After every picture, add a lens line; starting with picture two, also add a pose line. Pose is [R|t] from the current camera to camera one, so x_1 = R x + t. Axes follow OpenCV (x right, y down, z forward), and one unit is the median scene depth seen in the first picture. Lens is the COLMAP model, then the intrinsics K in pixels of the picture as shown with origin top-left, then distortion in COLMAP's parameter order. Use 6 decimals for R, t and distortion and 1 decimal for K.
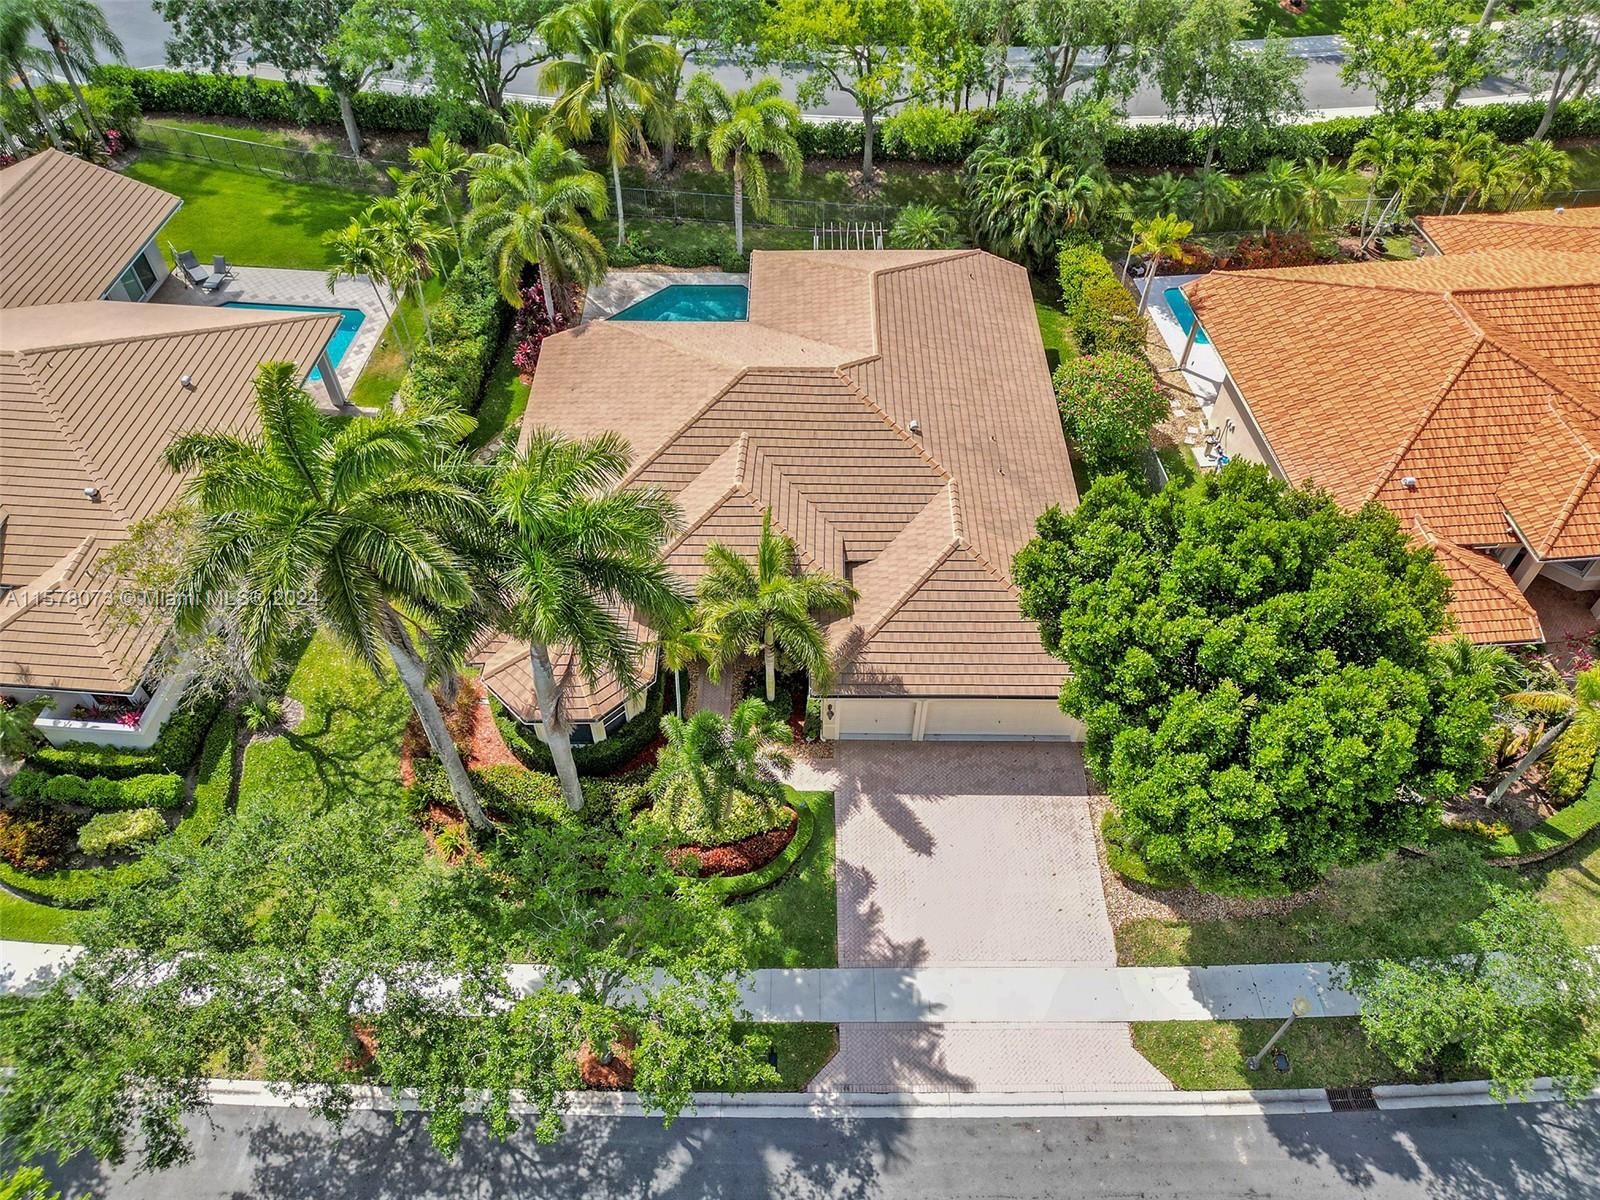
lens RADIAL K [[1131.4, 0, 800.0], [0, 1131.4, 600.0], [0, 0, 1]] dist [0.088594, -0.096469]
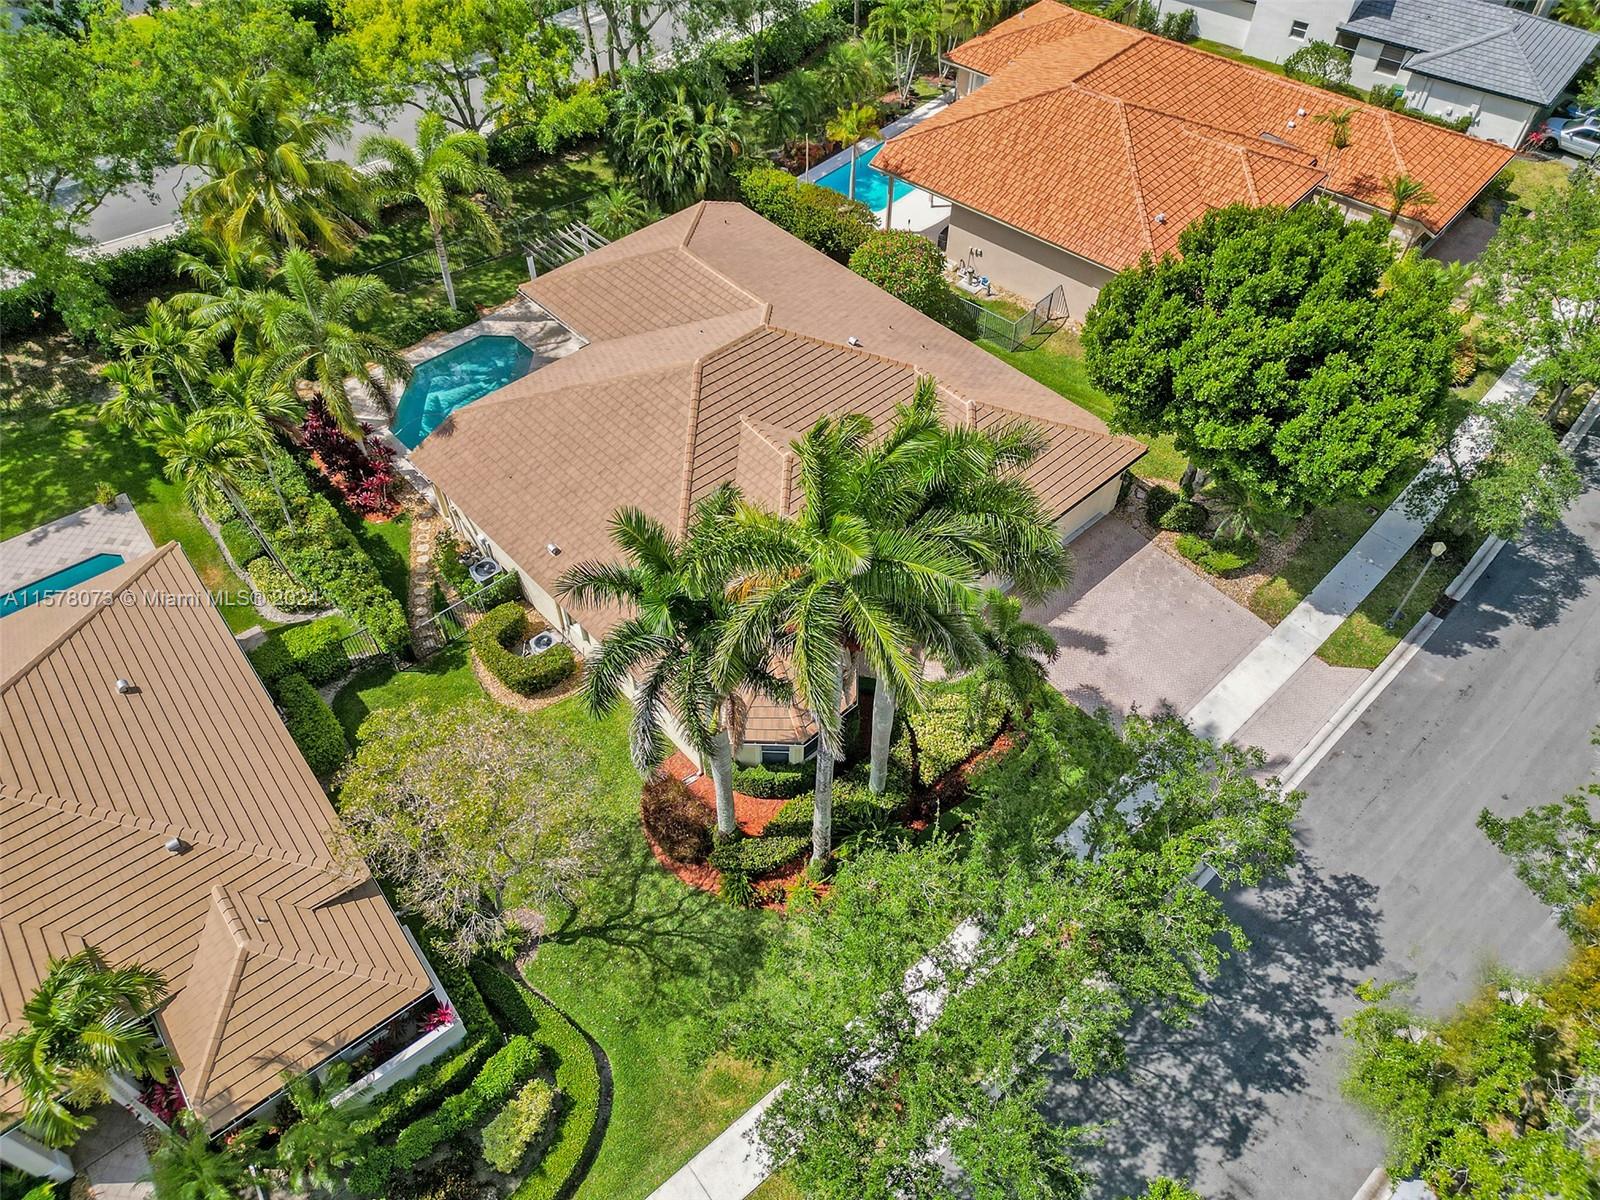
lens RADIAL K [[1131.4, 0, 800.0], [0, 1131.4, 600.0], [0, 0, 1]] dist [0.088594, -0.096469]
pose [[0.732937, -0.512237, 0.447679, -0.605873], [0.510291, 0.849154, 0.136162, -0.131541], [-0.449896, 0.128648, 0.883767, 0.117005]]
